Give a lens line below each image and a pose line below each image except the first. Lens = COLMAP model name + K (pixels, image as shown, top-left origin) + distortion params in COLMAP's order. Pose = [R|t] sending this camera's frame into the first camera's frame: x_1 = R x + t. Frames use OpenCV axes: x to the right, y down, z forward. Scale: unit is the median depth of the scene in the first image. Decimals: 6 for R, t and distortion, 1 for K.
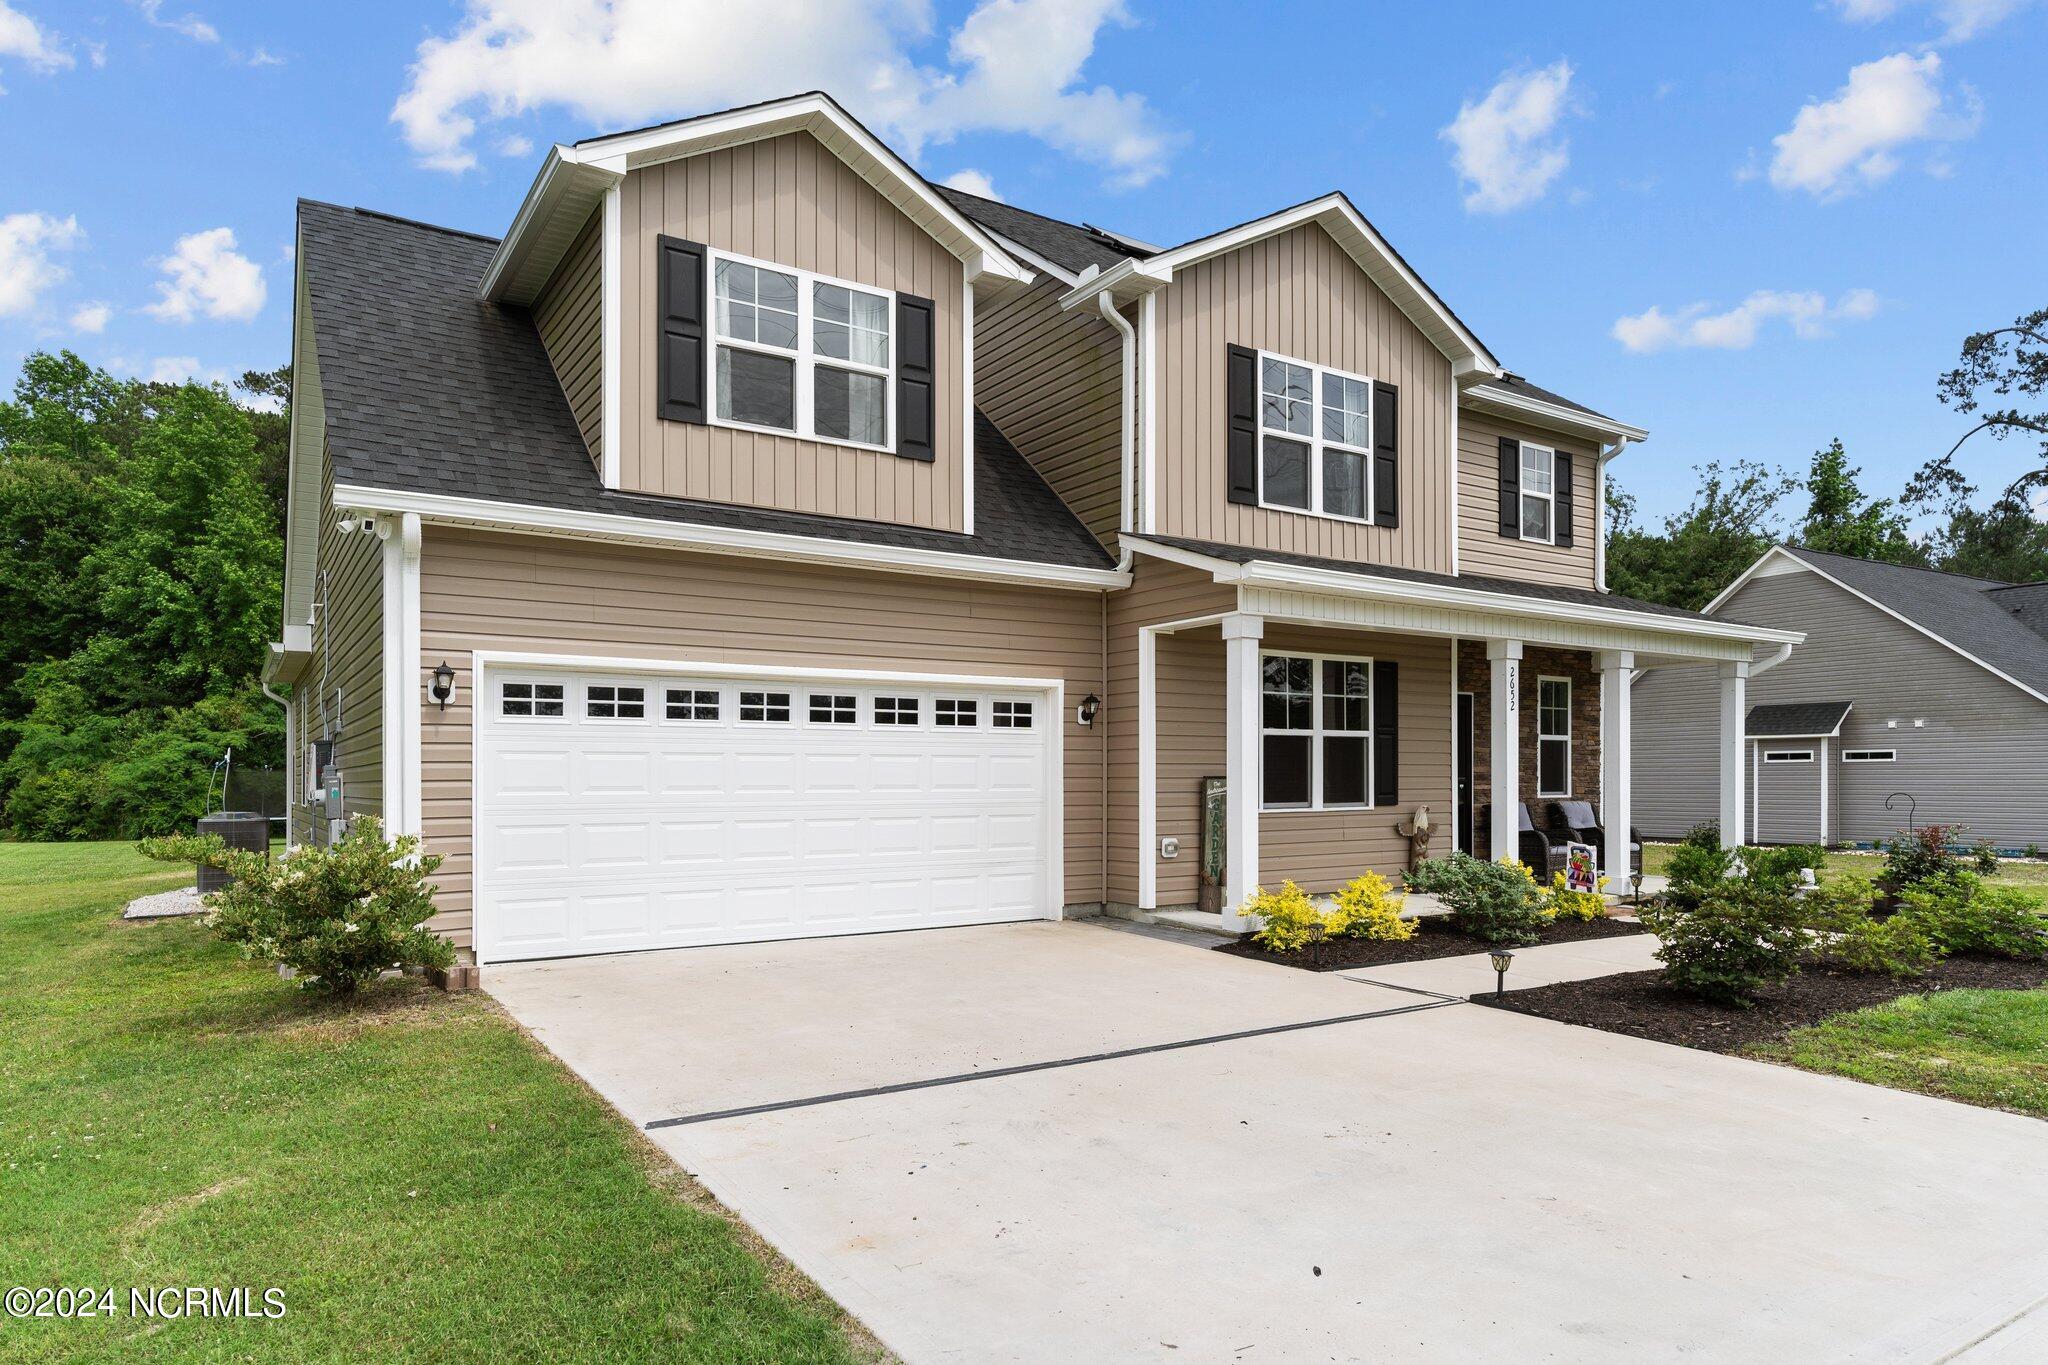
lens RADIAL K [[1231.0, 0, 1024.6], [0, 1231.0, 773.4], [0, 0, 1]] dist [-0.004166, 0.000006]
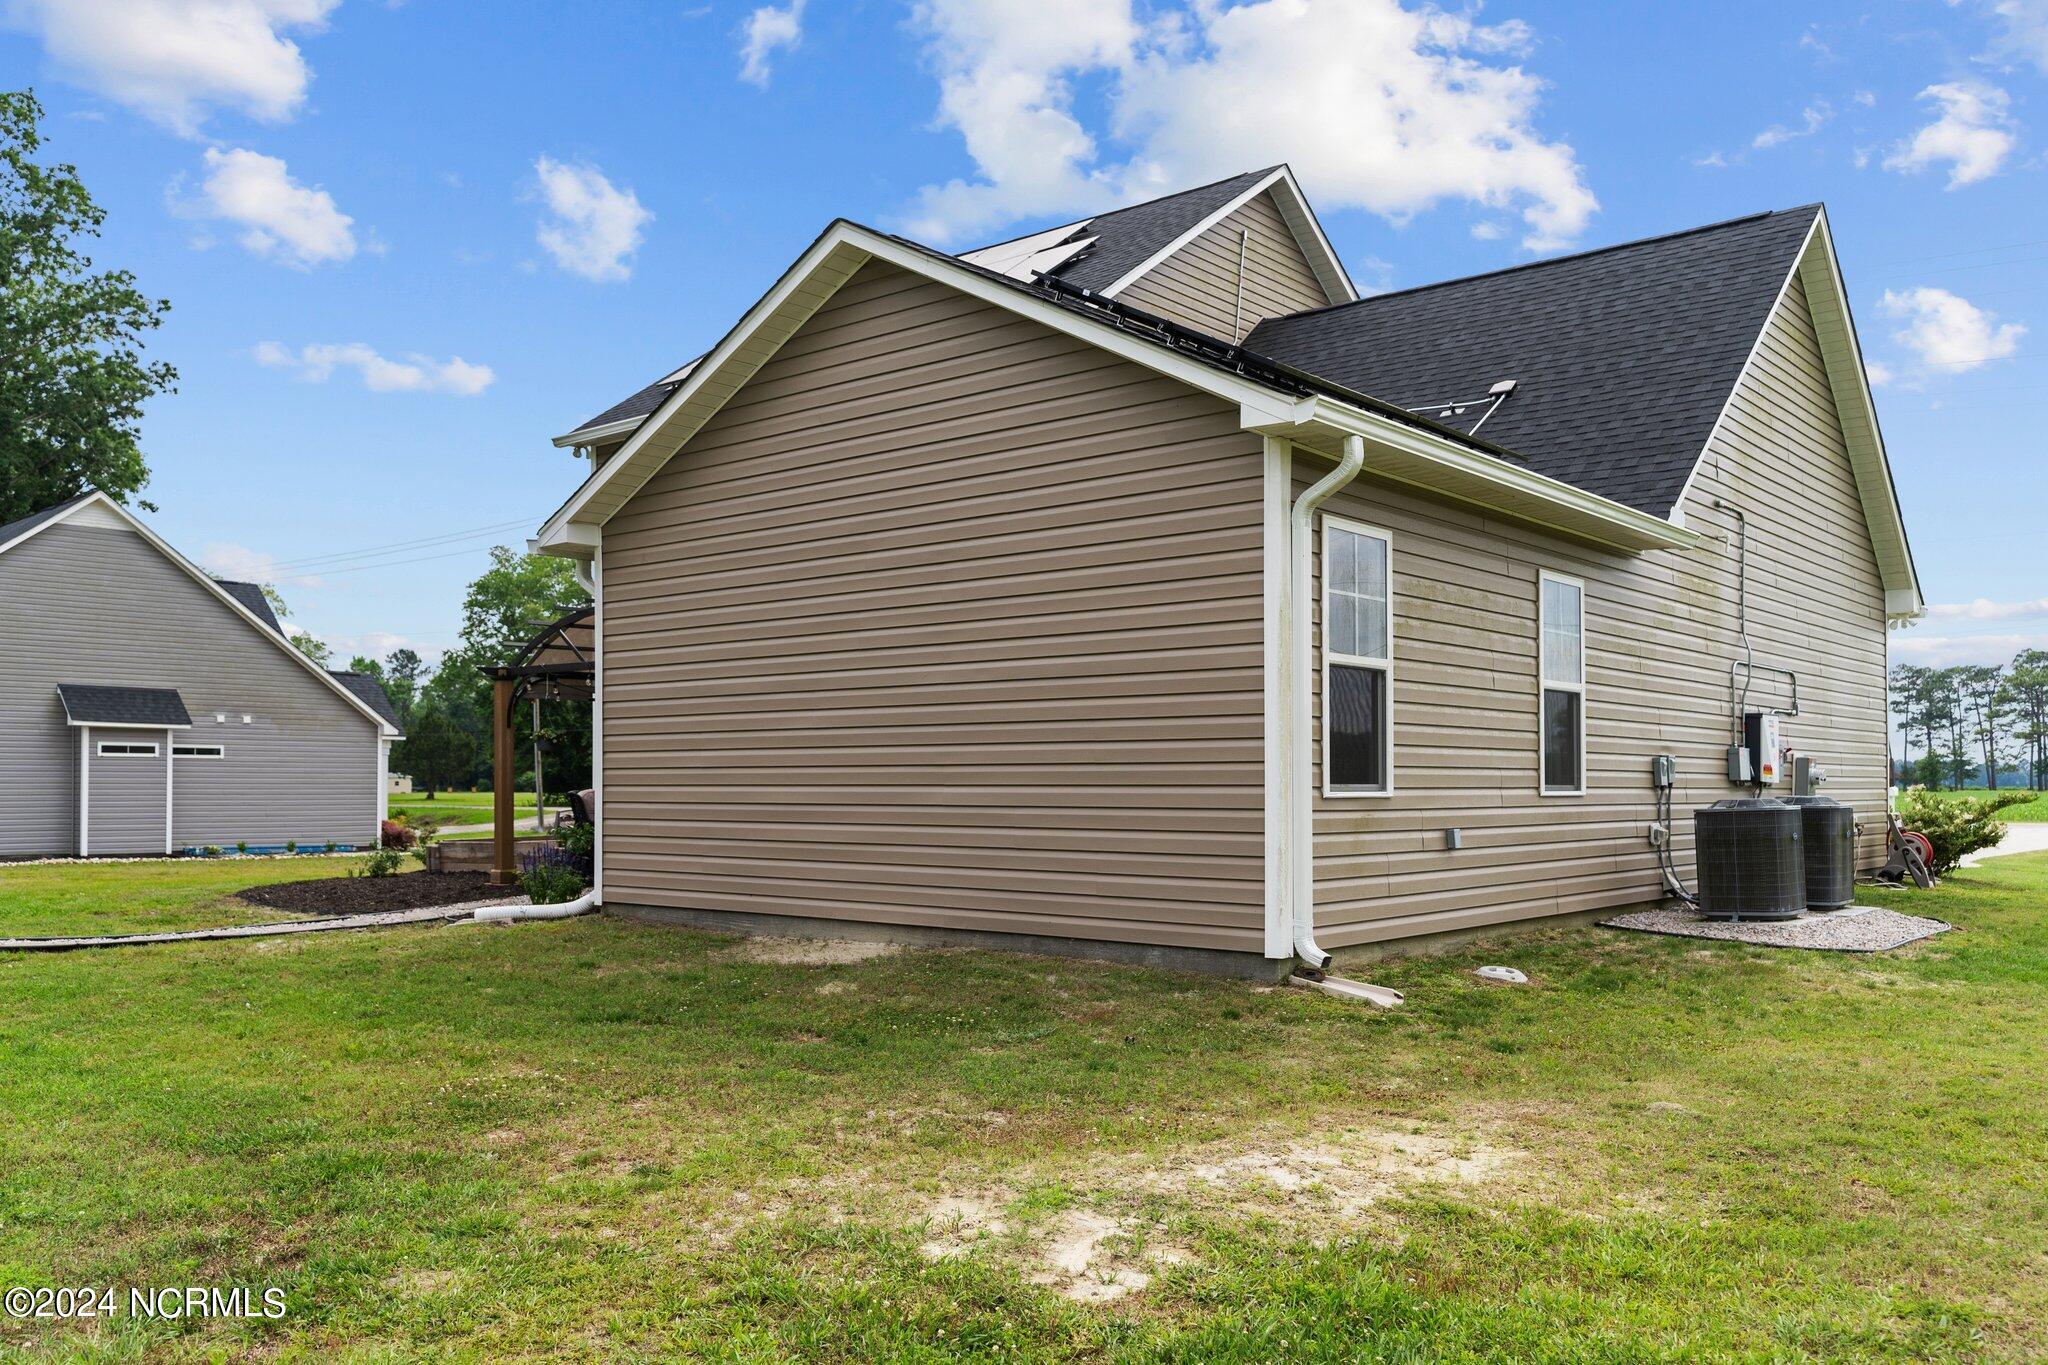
lens RADIAL K [[1607.4, 0, 1047.0], [0, 1607.4, 779.4], [0, 0, 1]] dist [-0.009664, -0.006051]
pose [[-0.295175, 0.007172, 0.955416, -1.594348], [-0.005329, 0.999944, -0.009153, 0.035082], [-0.955428, -0.007793, -0.295120, 1.913535]]
